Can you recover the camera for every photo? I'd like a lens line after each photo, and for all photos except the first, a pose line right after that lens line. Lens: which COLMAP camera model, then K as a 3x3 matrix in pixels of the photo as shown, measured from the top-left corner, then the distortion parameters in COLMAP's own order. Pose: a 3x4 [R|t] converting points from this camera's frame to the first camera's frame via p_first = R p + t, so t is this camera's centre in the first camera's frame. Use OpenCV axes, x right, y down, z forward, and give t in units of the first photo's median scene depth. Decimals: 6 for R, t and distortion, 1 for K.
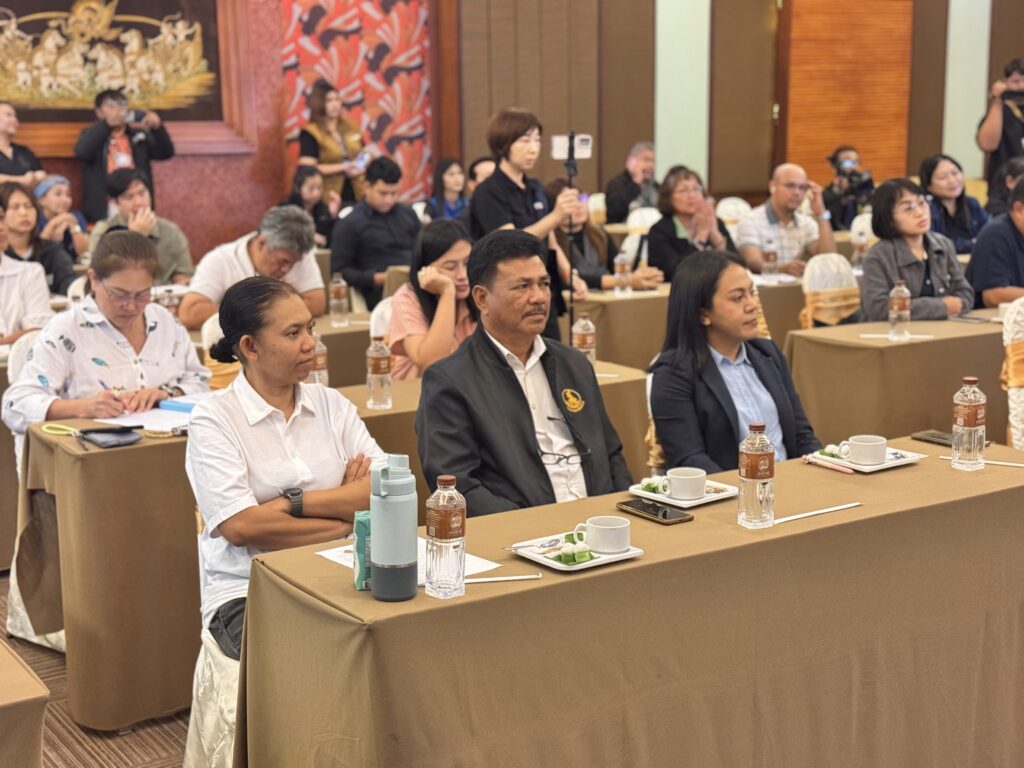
lens RADIAL K [[1513.8, 0, 512.0], [0, 1513.8, 384.0], [0, 0, 1]] dist [0.147727, -0.005830]
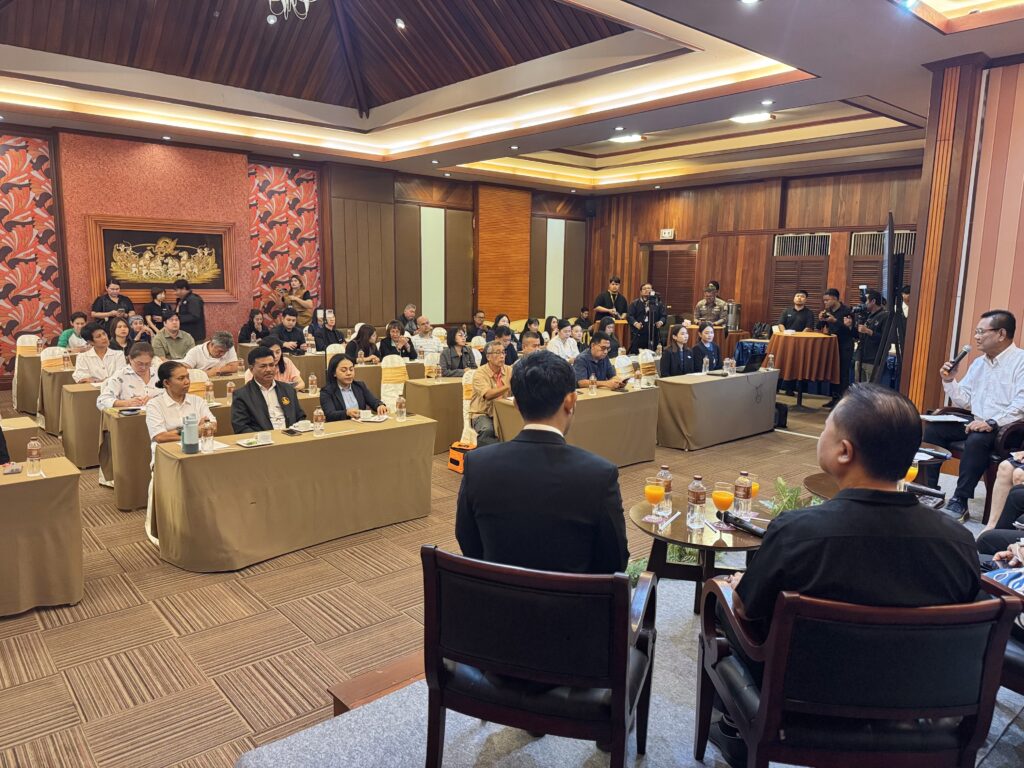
lens RADIAL K [[720.5, 0, 512.0], [0, 720.5, 384.0], [0, 0, 1]] dist [0.044757, -0.004296]
pose [[0.989684, 0.012284, 0.142742, 0.101298], [-0.008381, 0.999575, -0.027914, 0.004652], [-0.143024, 0.026429, 0.989366, -0.193563]]
